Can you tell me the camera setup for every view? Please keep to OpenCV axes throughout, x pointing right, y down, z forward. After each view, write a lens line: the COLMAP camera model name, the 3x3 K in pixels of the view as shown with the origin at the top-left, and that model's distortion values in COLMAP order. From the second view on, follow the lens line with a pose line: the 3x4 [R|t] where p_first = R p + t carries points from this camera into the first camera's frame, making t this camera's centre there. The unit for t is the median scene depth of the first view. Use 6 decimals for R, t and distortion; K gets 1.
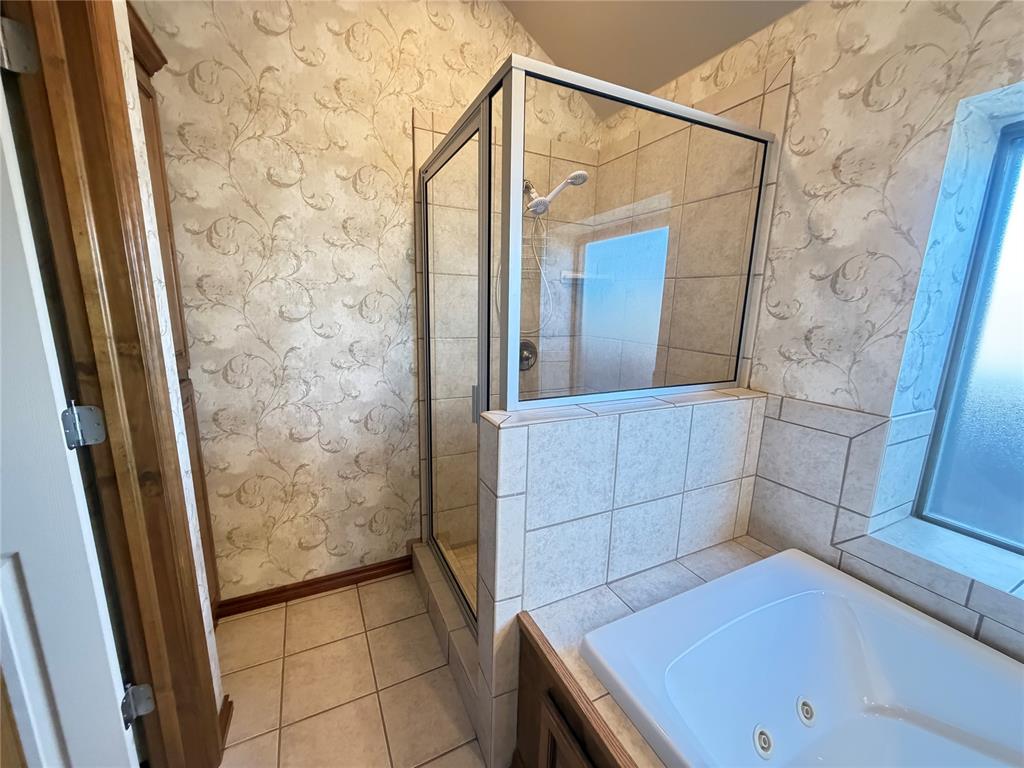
lens RADIAL K [[407.0, 0, 513.4], [0, 407.0, 386.7], [0, 0, 1]] dist [-0.000076, 0.000225]
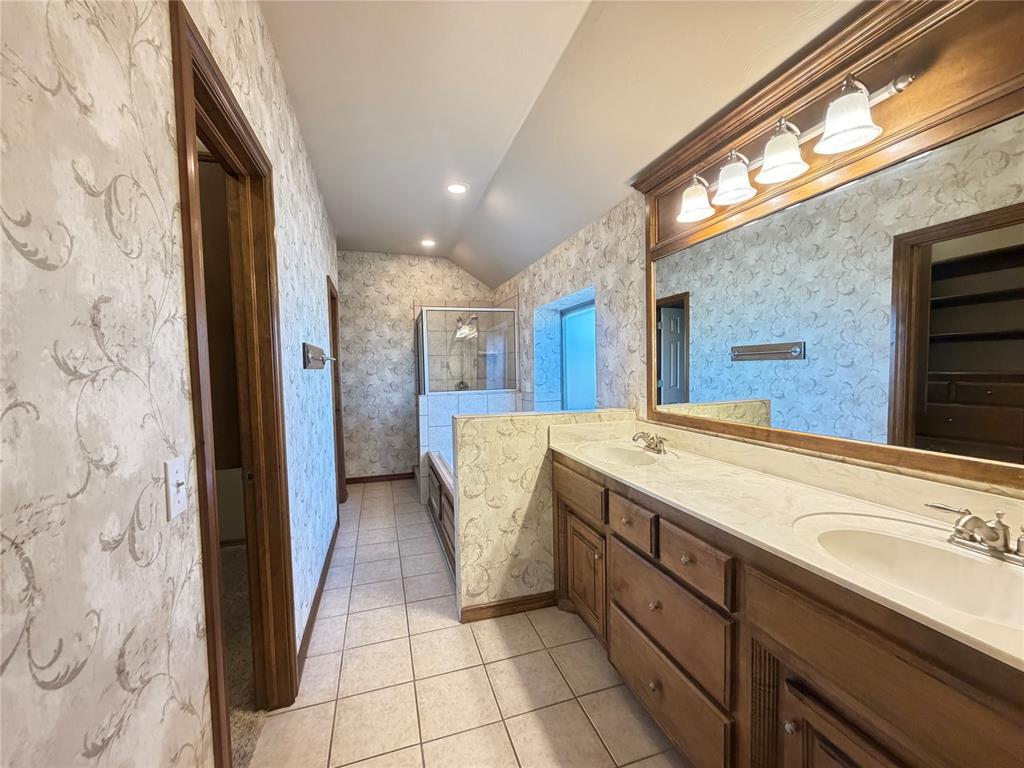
lens RADIAL K [[407.0, 0, 513.8], [0, 407.0, 384.5], [0, 0, 1]] dist [-0.000076, 0.000225]
pose [[0.992196, -0.028856, -0.121307, 0.804909], [0.012222, 0.990676, -0.135691, 0.307465], [0.124091, 0.133149, 0.983297, -1.691531]]
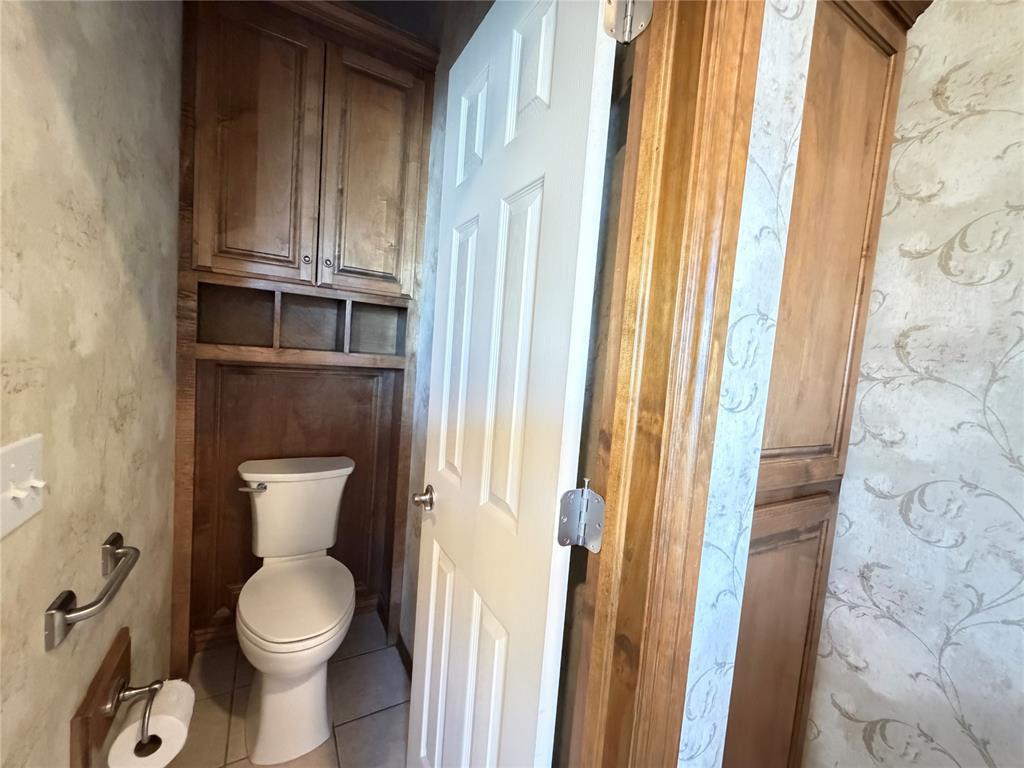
lens RADIAL K [[407.0, 0, 509.4], [0, 407.0, 380.0], [0, 0, 1]] dist [-0.000076, 0.000225]
pose [[0.057127, 0.051672, -0.997029, -0.207514], [-0.276042, 0.960545, 0.033965, -0.062128], [0.959446, 0.273281, 0.069137, 0.405776]]
